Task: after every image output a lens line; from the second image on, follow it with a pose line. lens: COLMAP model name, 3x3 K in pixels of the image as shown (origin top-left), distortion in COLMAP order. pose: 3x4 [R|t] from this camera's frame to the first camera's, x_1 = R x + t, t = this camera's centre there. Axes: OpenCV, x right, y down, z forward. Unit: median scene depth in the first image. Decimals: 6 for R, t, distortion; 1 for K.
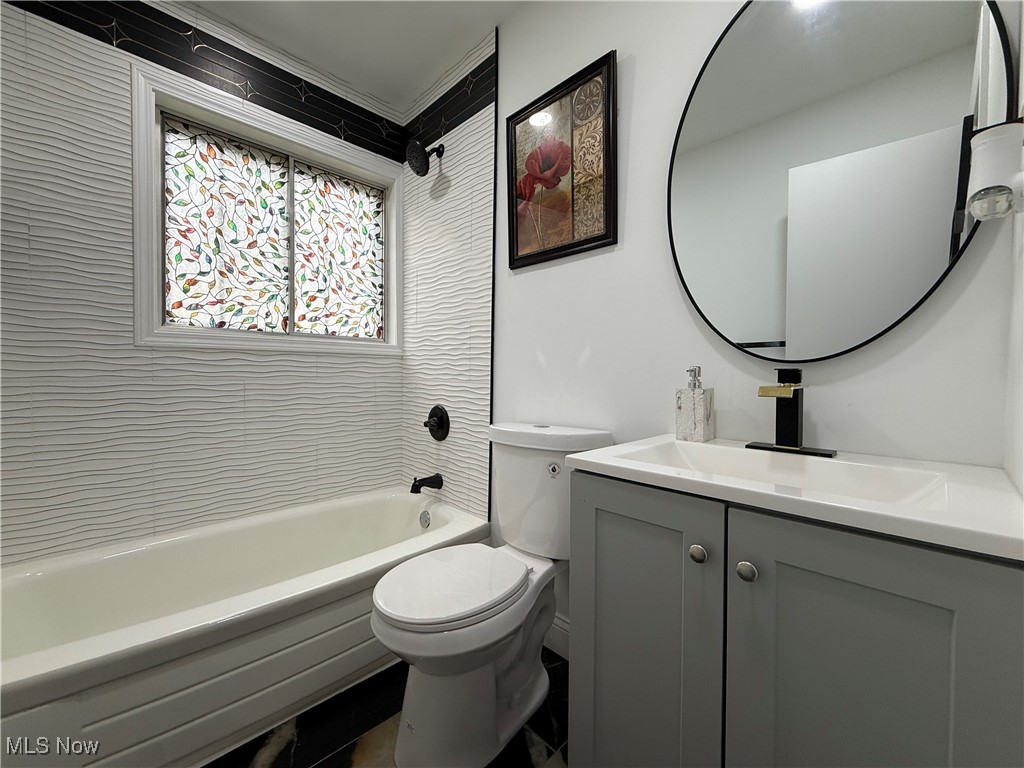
lens RADIAL K [[407.7, 0, 510.2], [0, 407.7, 383.8], [0, 0, 1]] dist [0.002188, -0.000497]
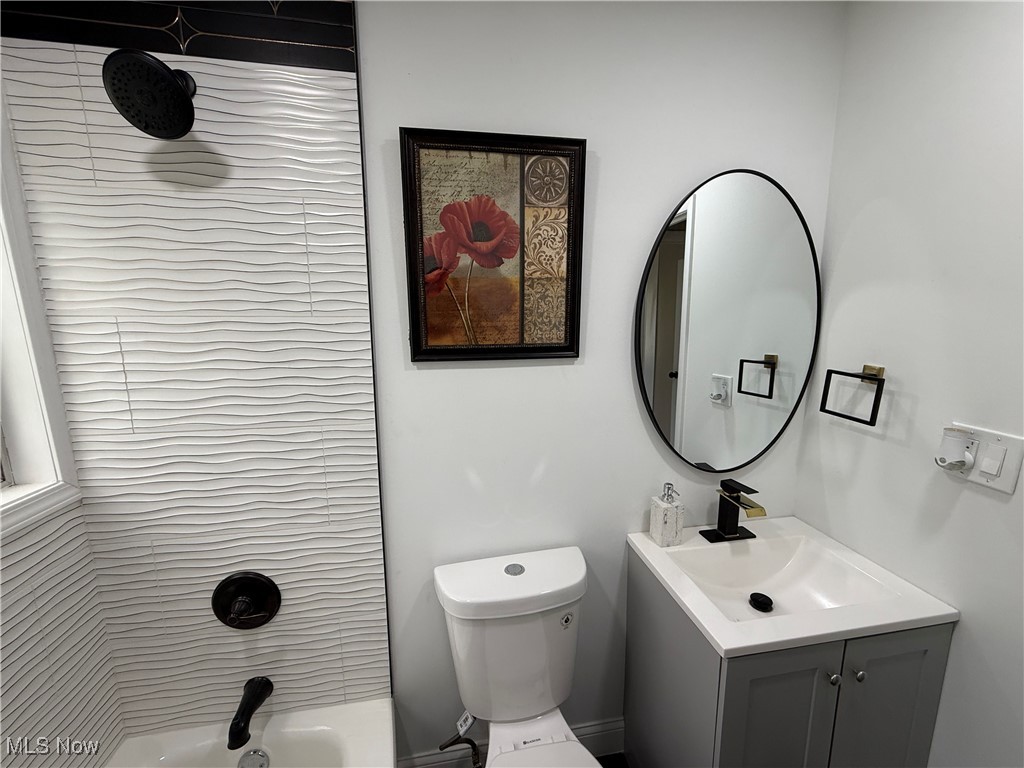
lens RADIAL K [[407.7, 0, 510.2], [0, 407.7, 383.8], [0, 0, 1]] dist [0.002188, -0.000497]
pose [[0.565536, -0.152612, 0.810480, -0.423831], [0.035248, 0.986305, 0.161124, -0.314199], [-0.823970, -0.062553, 0.563170, 0.426428]]
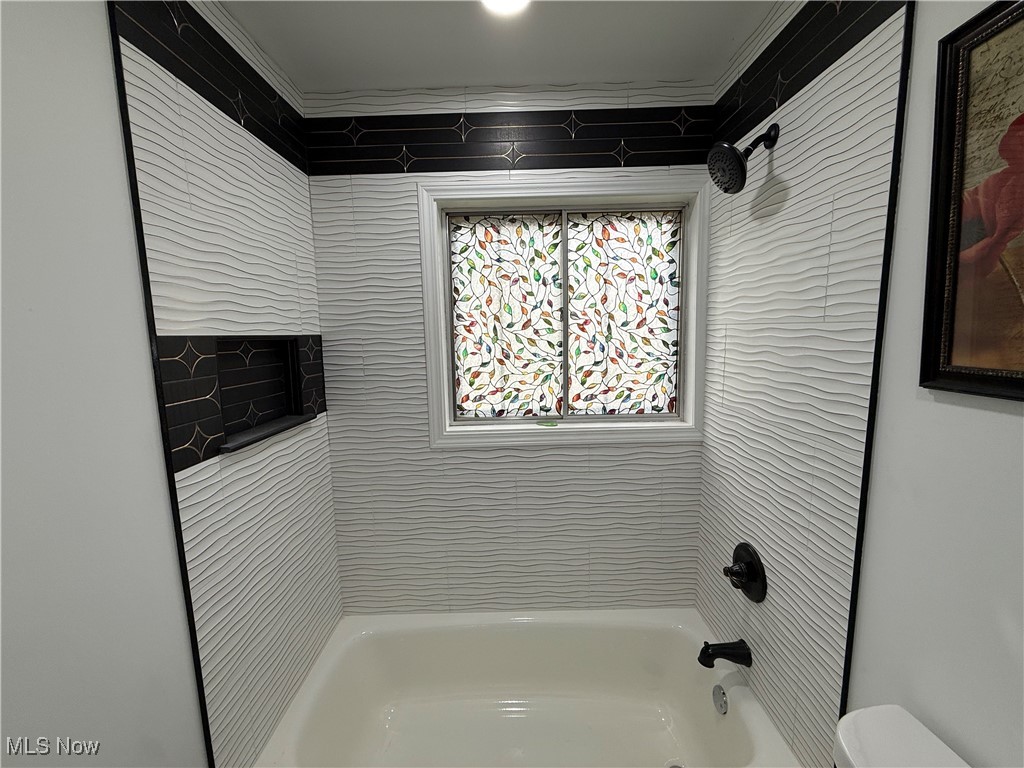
lens RADIAL K [[407.7, 0, 510.2], [0, 407.7, 383.8], [0, 0, 1]] dist [0.002188, -0.000497]
pose [[0.713649, 0.059048, -0.698010, -0.009858], [0.014779, 0.994950, 0.099277, -0.303557], [0.700348, -0.081165, 0.709173, 0.316252]]
